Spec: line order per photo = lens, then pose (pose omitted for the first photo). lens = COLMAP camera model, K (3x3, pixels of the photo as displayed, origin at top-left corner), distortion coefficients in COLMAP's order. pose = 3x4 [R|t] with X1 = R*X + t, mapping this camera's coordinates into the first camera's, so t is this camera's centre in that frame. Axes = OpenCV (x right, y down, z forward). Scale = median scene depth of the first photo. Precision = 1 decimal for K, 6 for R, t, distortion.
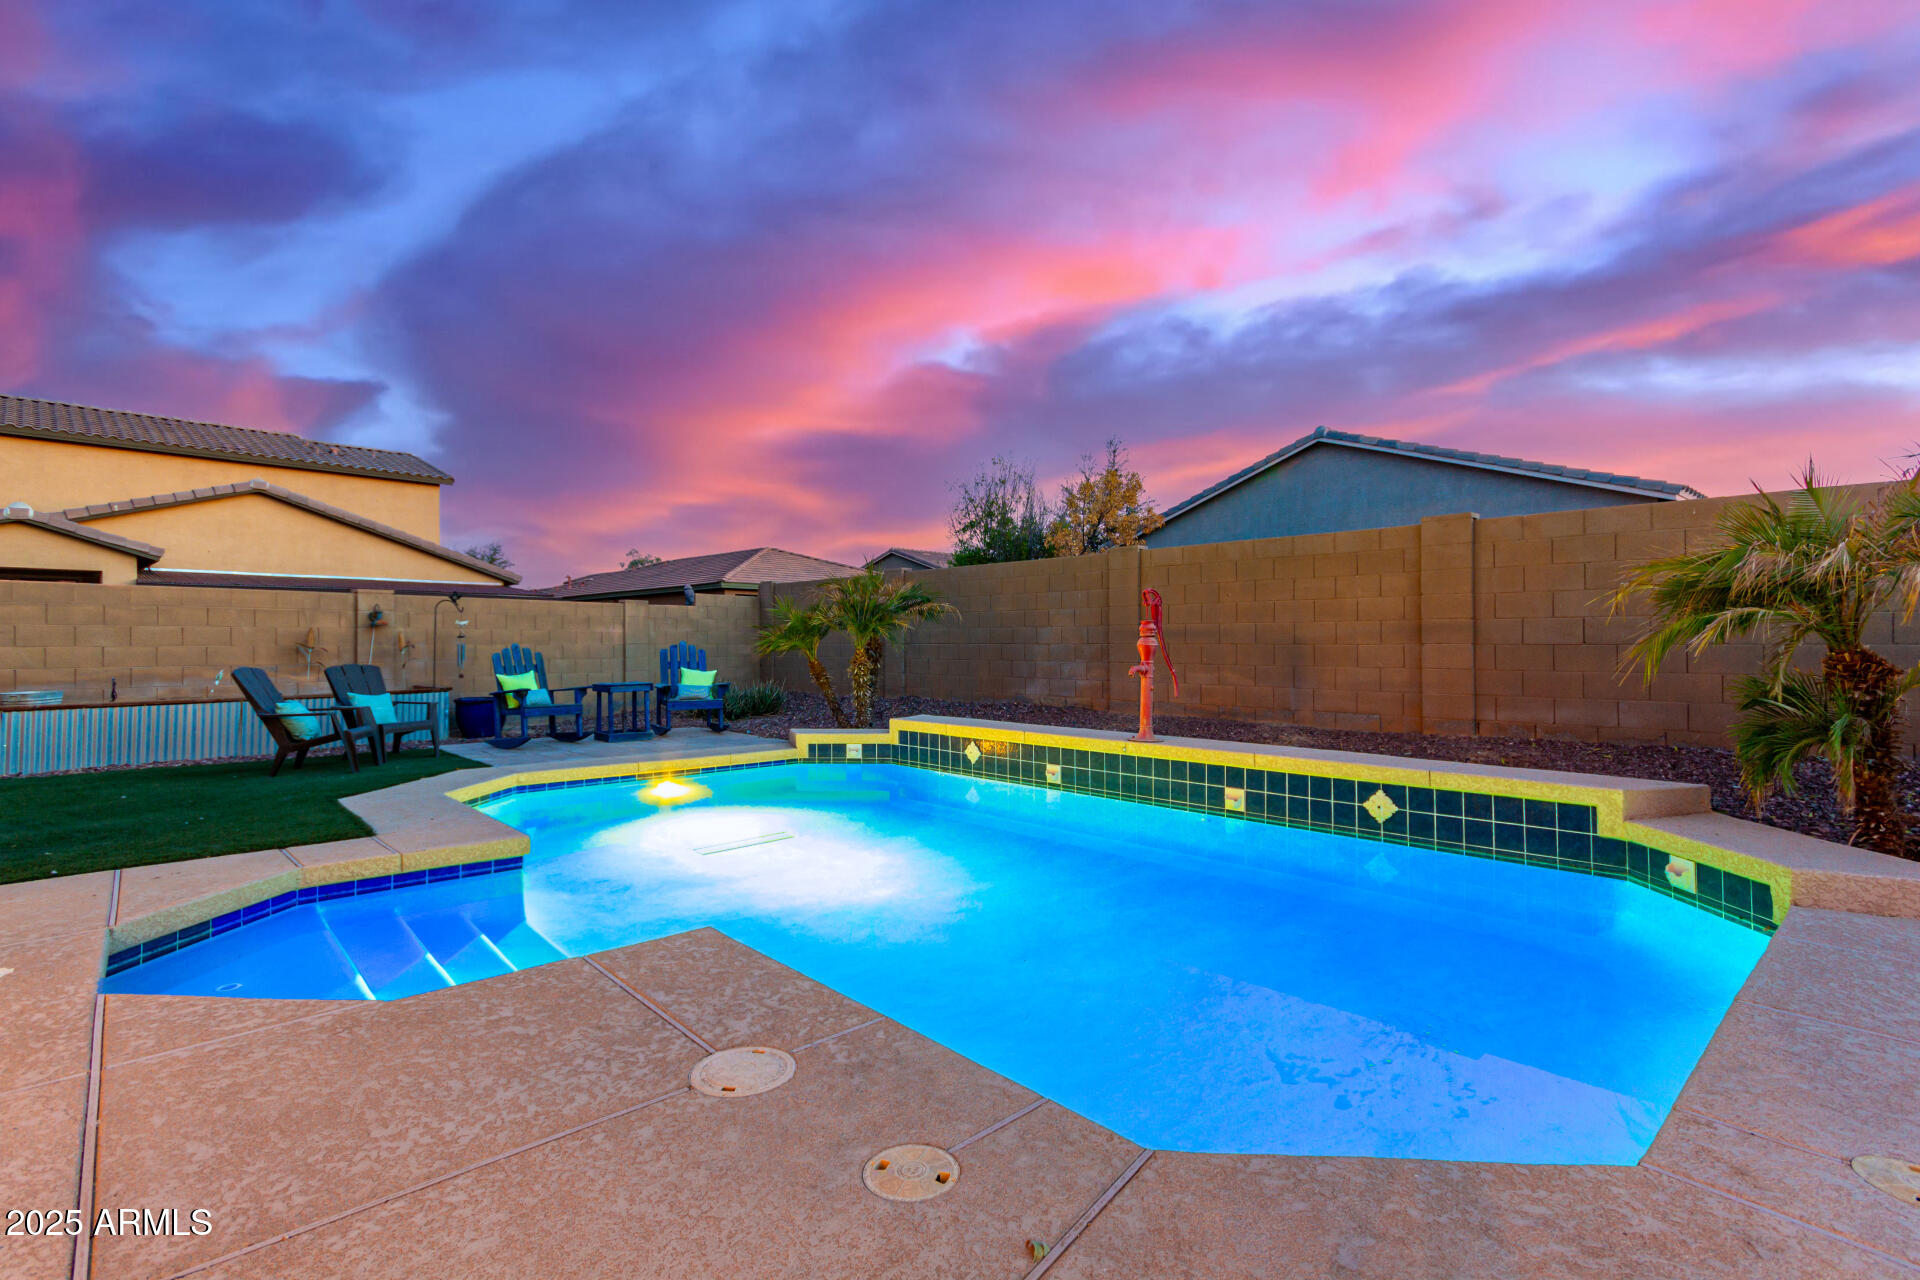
lens RADIAL K [[887.5, 0, 961.9], [0, 887.5, 637.6], [0, 0, 1]] dist [0.002180, 0.002585]
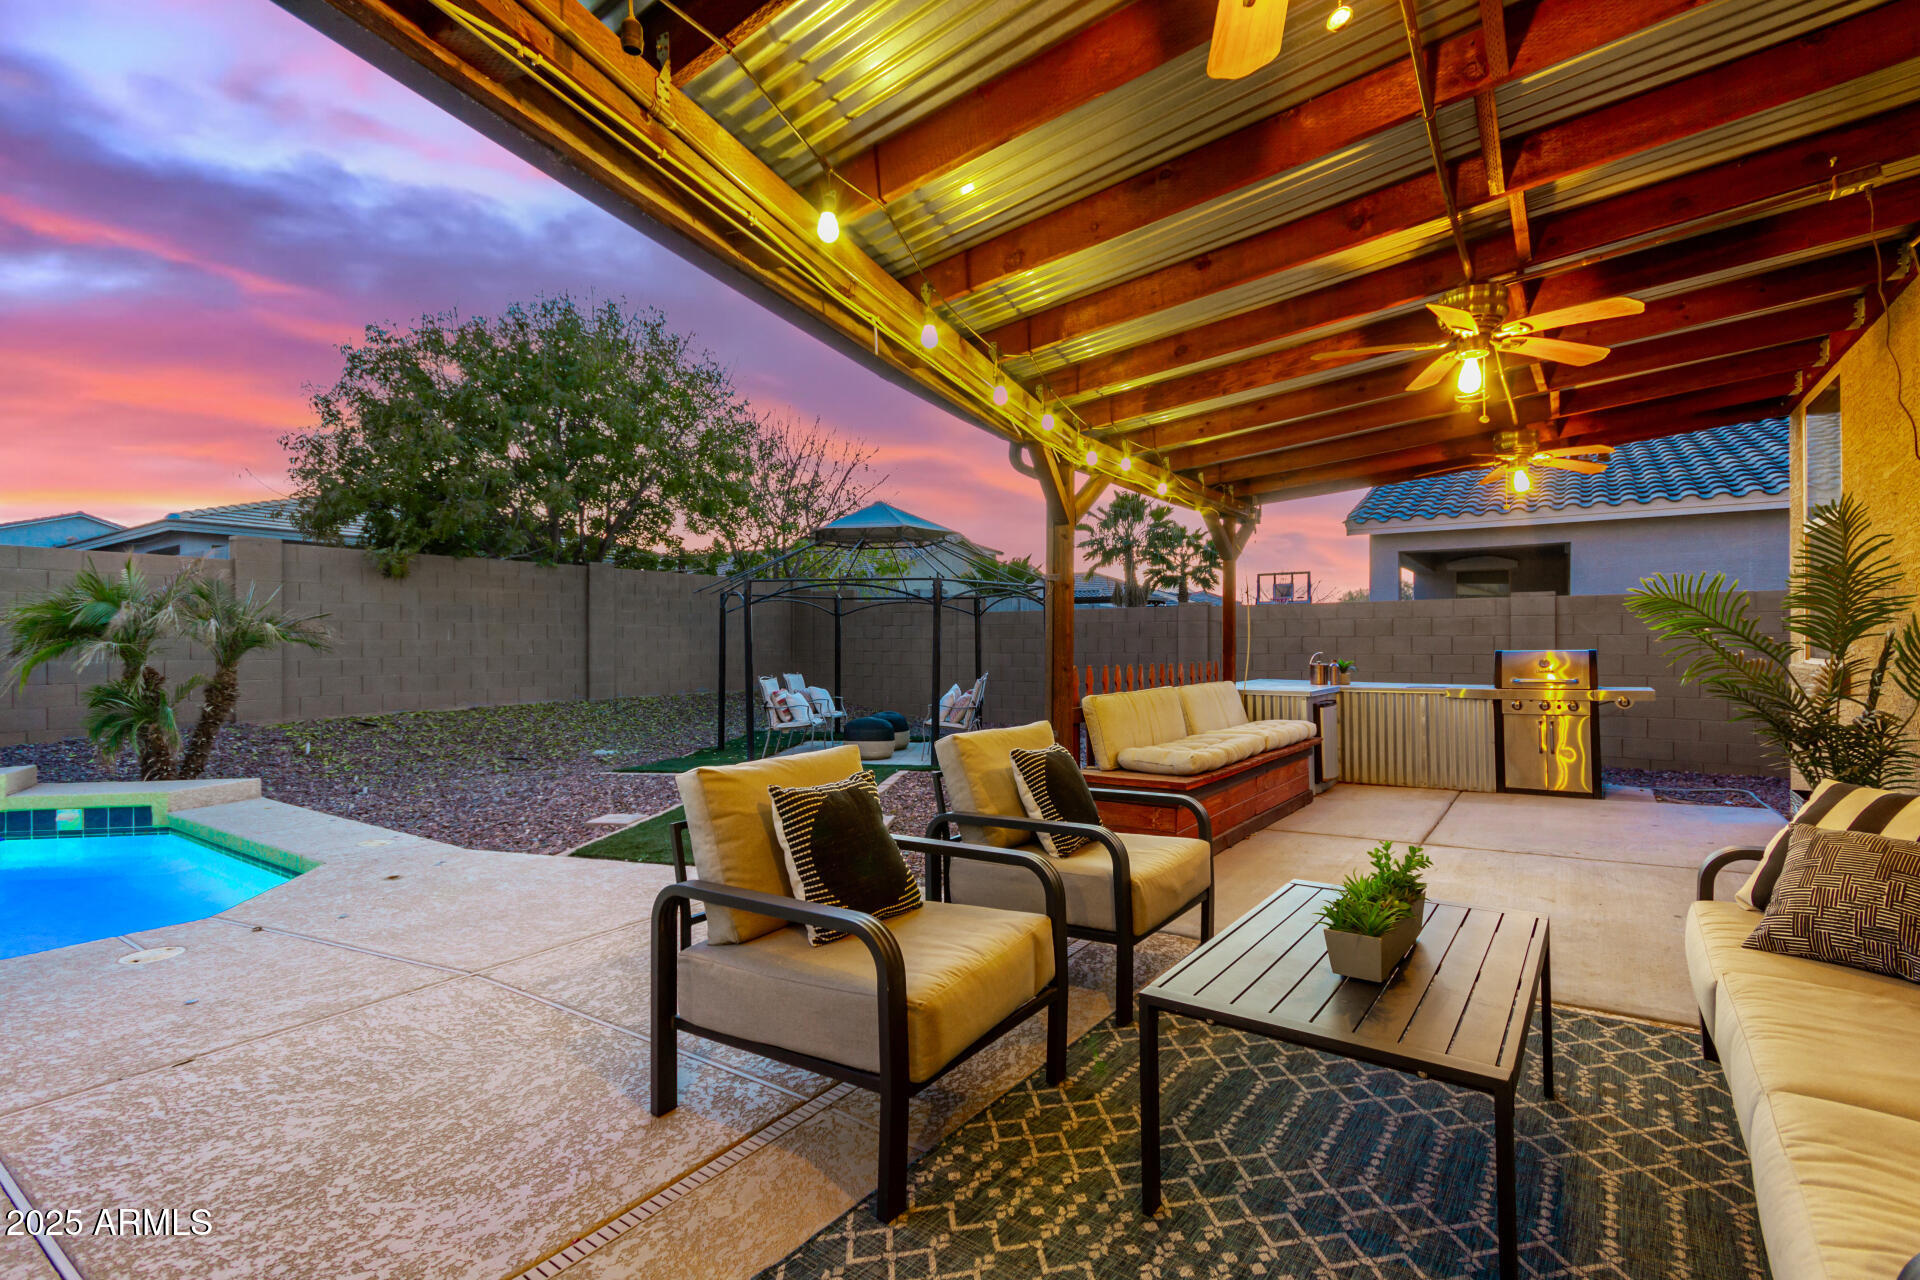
lens RADIAL K [[887.5, 0, 960.3], [0, 887.5, 639.0], [0, 0, 1]] dist [0.002180, 0.002585]
pose [[-0.229069, 0.007686, 0.973380, -0.566053], [-0.005172, 0.999945, -0.009113, -0.017604], [-0.973396, -0.007122, -0.229017, -0.061103]]
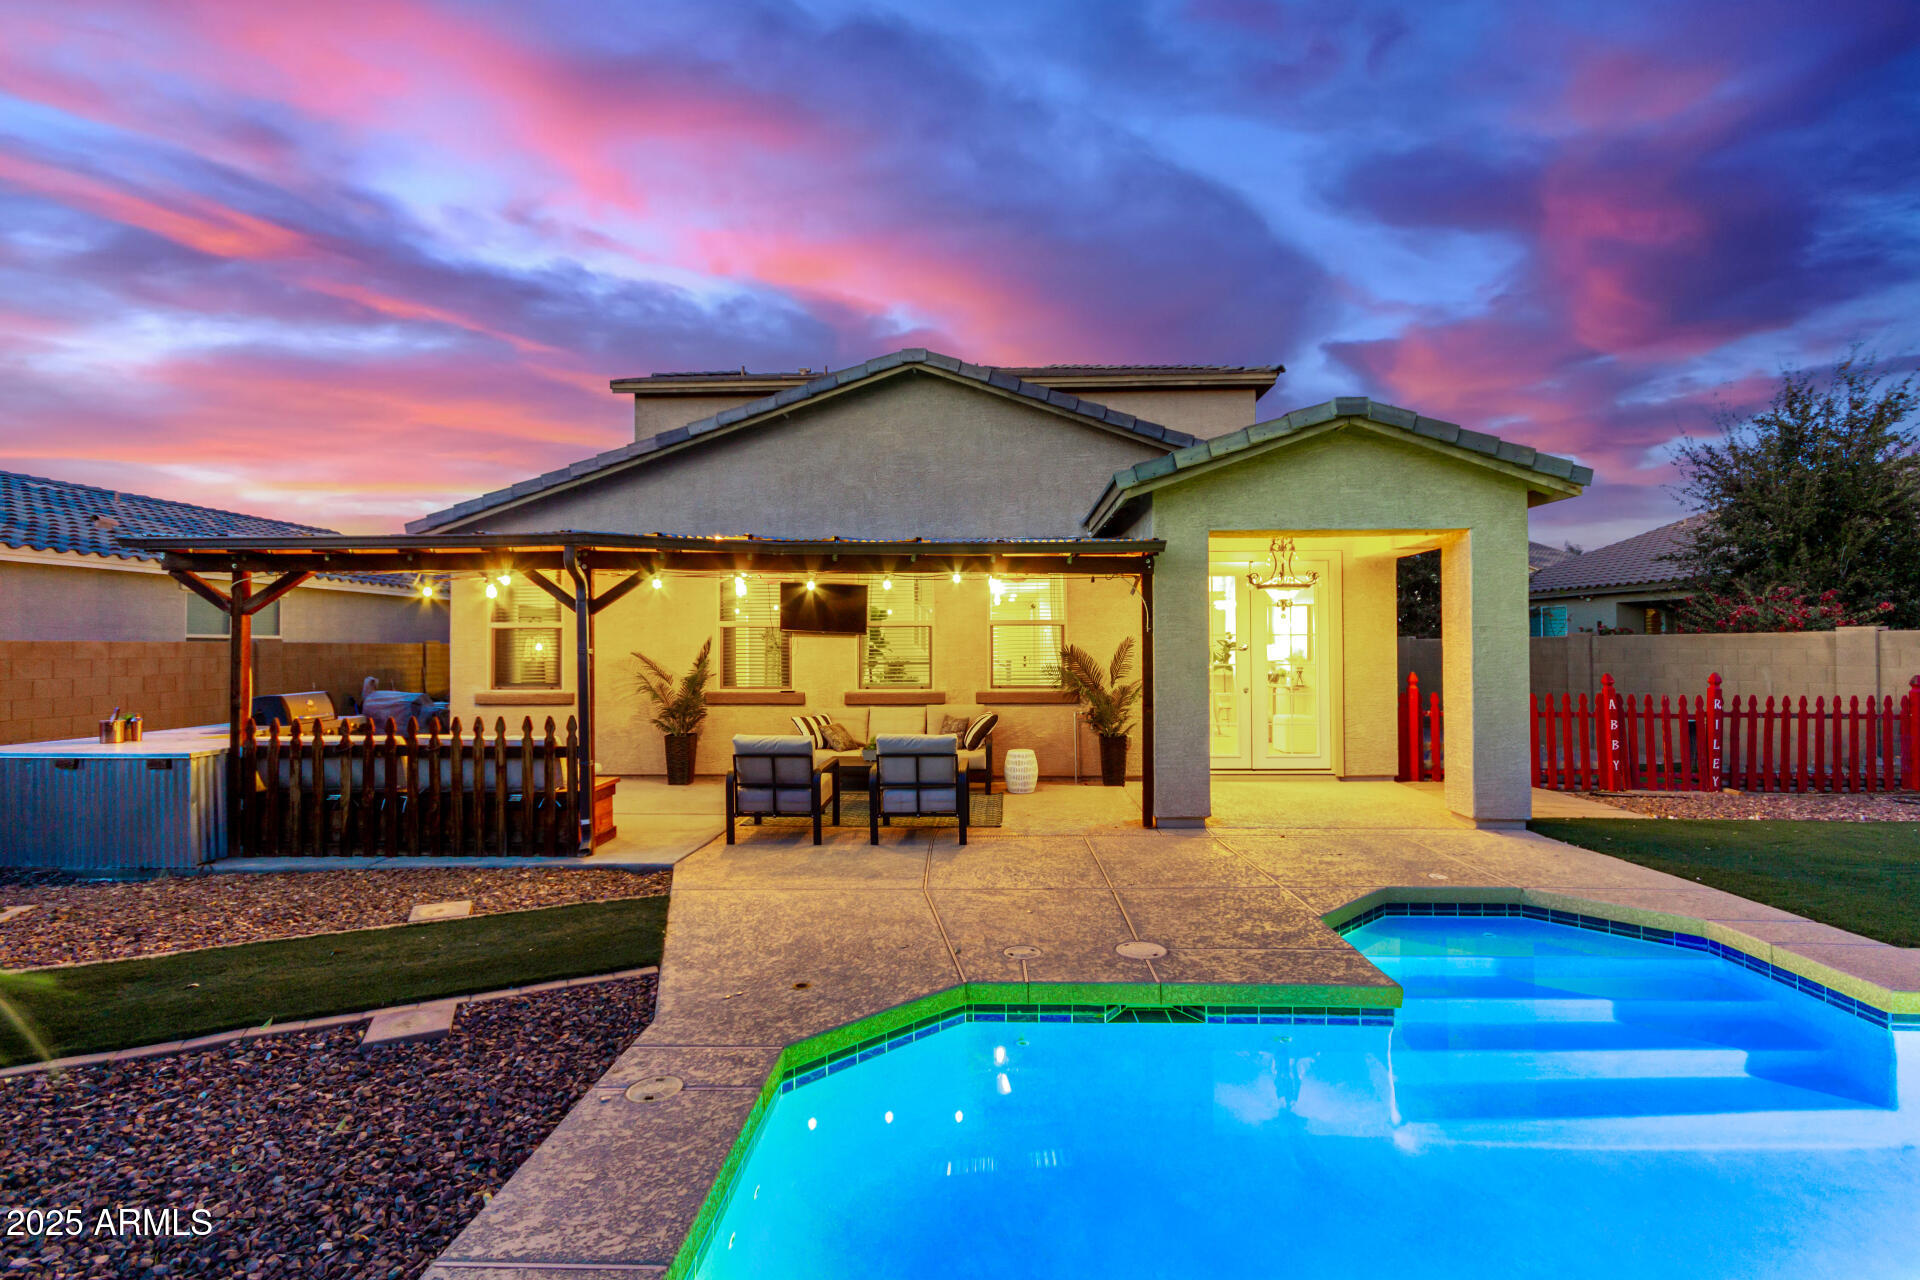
lens RADIAL K [[887.5, 0, 962.7], [0, 887.5, 644.0], [0, 0, 1]] dist [0.002180, 0.002585]
pose [[-0.701521, 0.000073, -0.712649, 0.450449], [0.009122, 0.999919, -0.008878, -0.061218], [0.712591, -0.012729, -0.701465, 0.643386]]
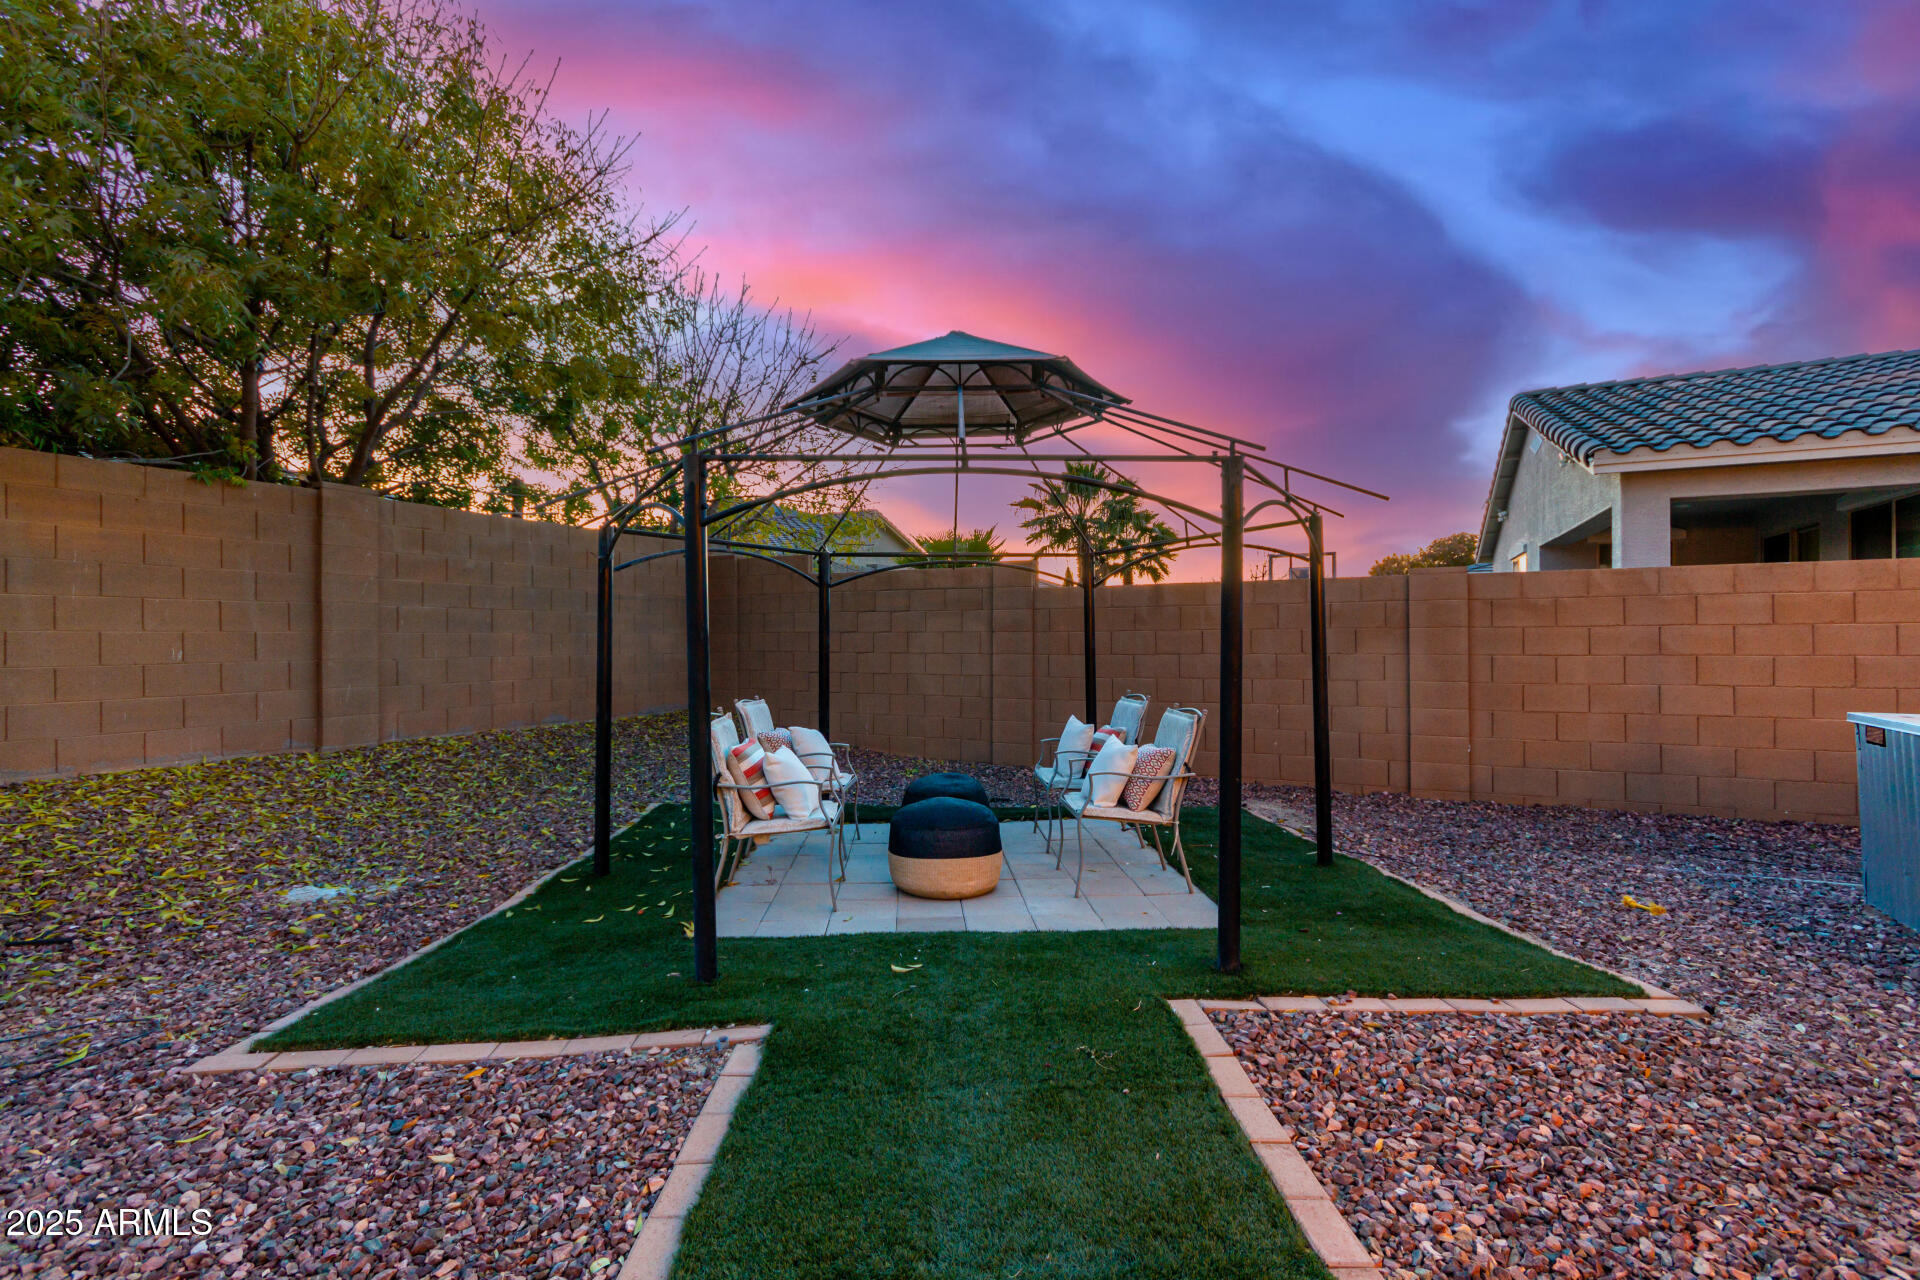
lens RADIAL K [[887.5, 0, 962.2], [0, 887.5, 636.7], [0, 0, 1]] dist [0.002180, 0.002585]
pose [[-0.373297, 0.009276, 0.927666, 0.223787], [-0.002629, 0.999935, -0.011056, -0.015907], [-0.927708, -0.006566, -0.373248, -0.015647]]
